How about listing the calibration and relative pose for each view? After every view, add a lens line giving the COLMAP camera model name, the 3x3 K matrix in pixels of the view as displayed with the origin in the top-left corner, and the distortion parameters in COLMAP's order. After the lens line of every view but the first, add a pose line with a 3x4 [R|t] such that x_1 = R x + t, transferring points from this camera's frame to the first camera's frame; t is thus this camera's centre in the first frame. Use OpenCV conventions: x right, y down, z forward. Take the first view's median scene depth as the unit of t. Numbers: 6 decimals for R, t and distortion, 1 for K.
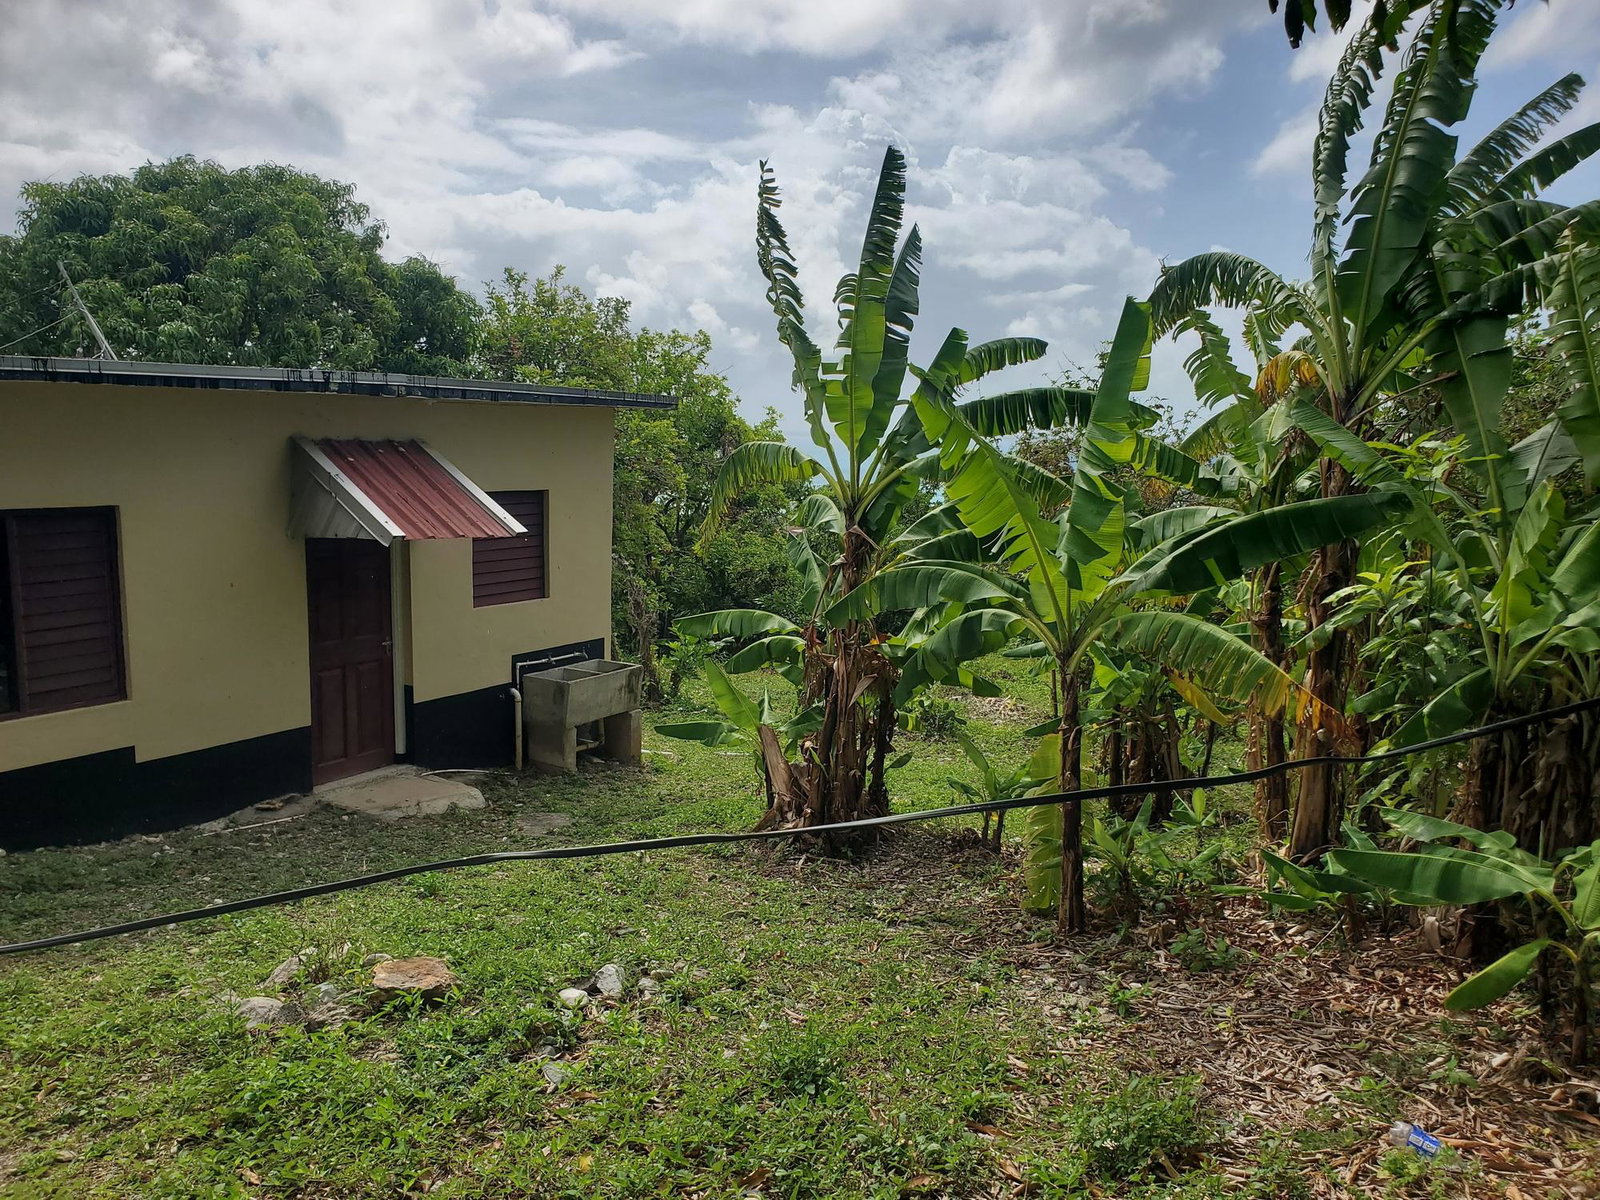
lens RADIAL K [[1253.2, 0, 800.0], [0, 1253.2, 600.0], [0, 0, 1]] dist [0.000533, 0.000990]
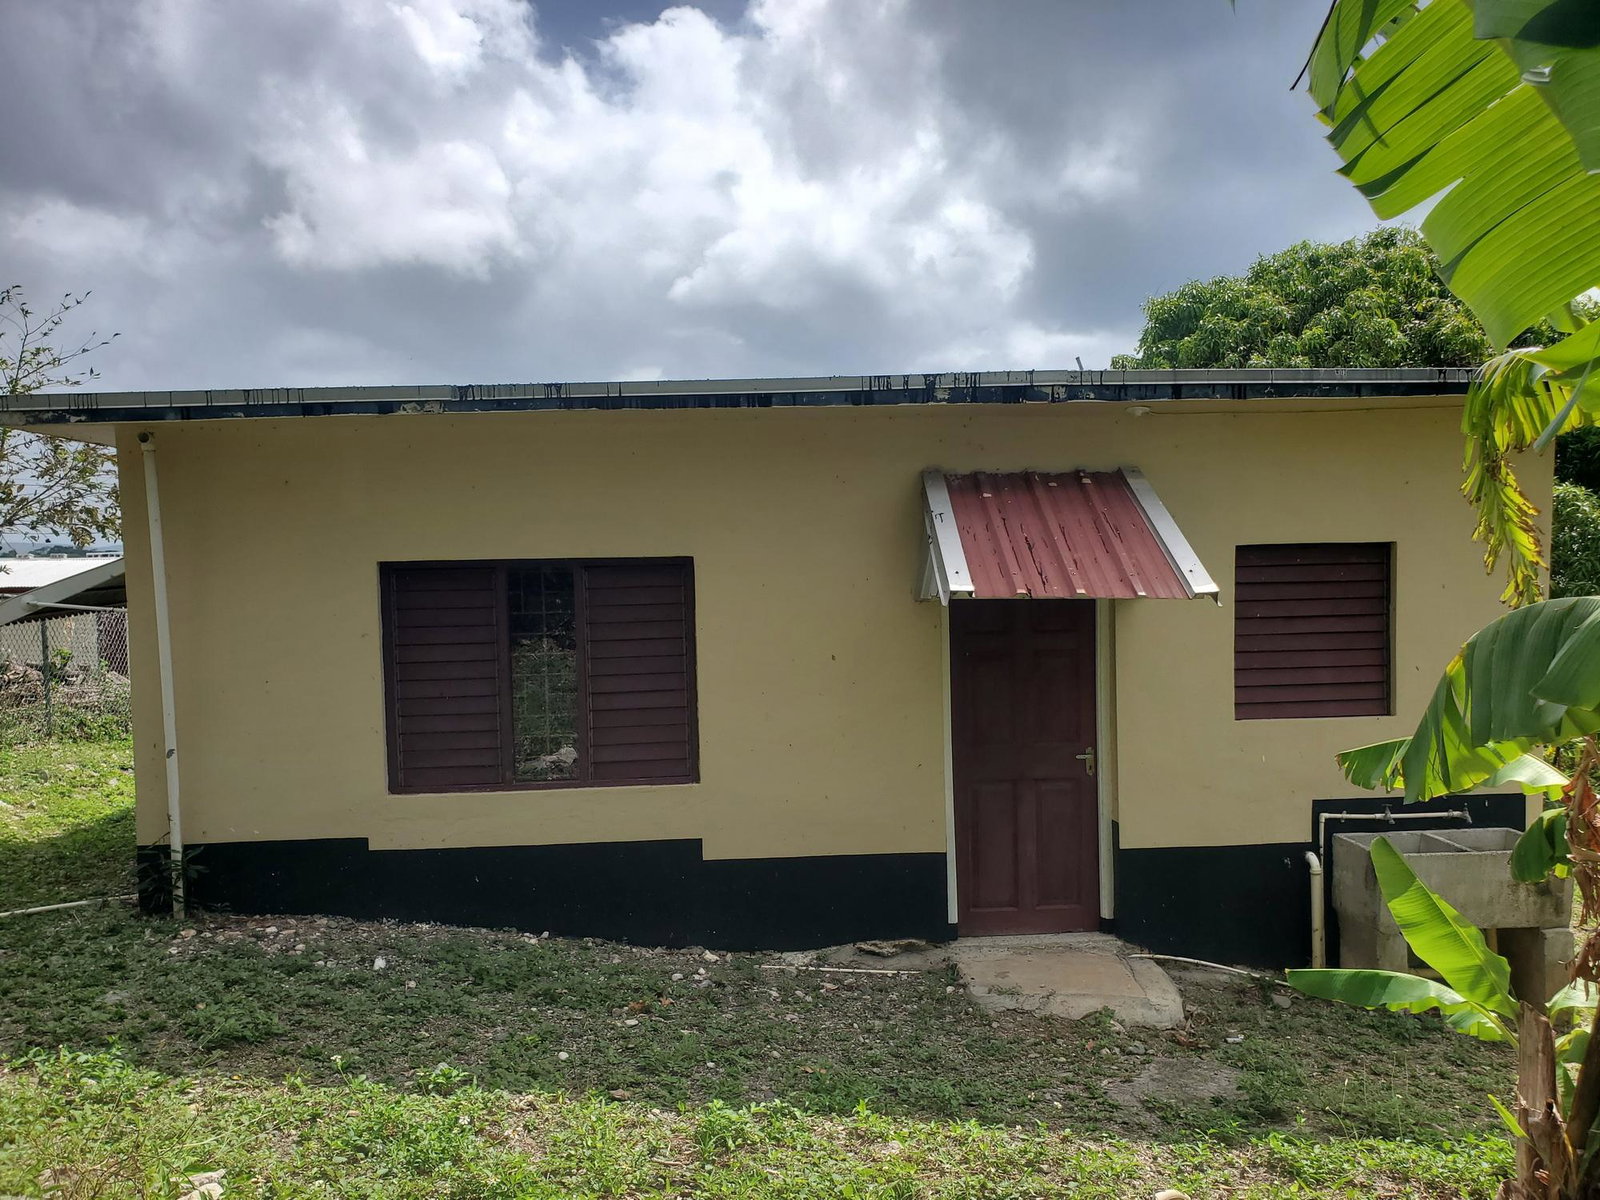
lens RADIAL K [[1253.2, 0, 800.0], [0, 1253.2, 600.0], [0, 0, 1]] dist [0.000533, 0.000990]
pose [[0.569512, -0.009488, -0.821928, 0.175433], [-0.076838, 0.994940, -0.064726, 0.004395], [0.818384, 0.100017, 0.565901, 0.482981]]
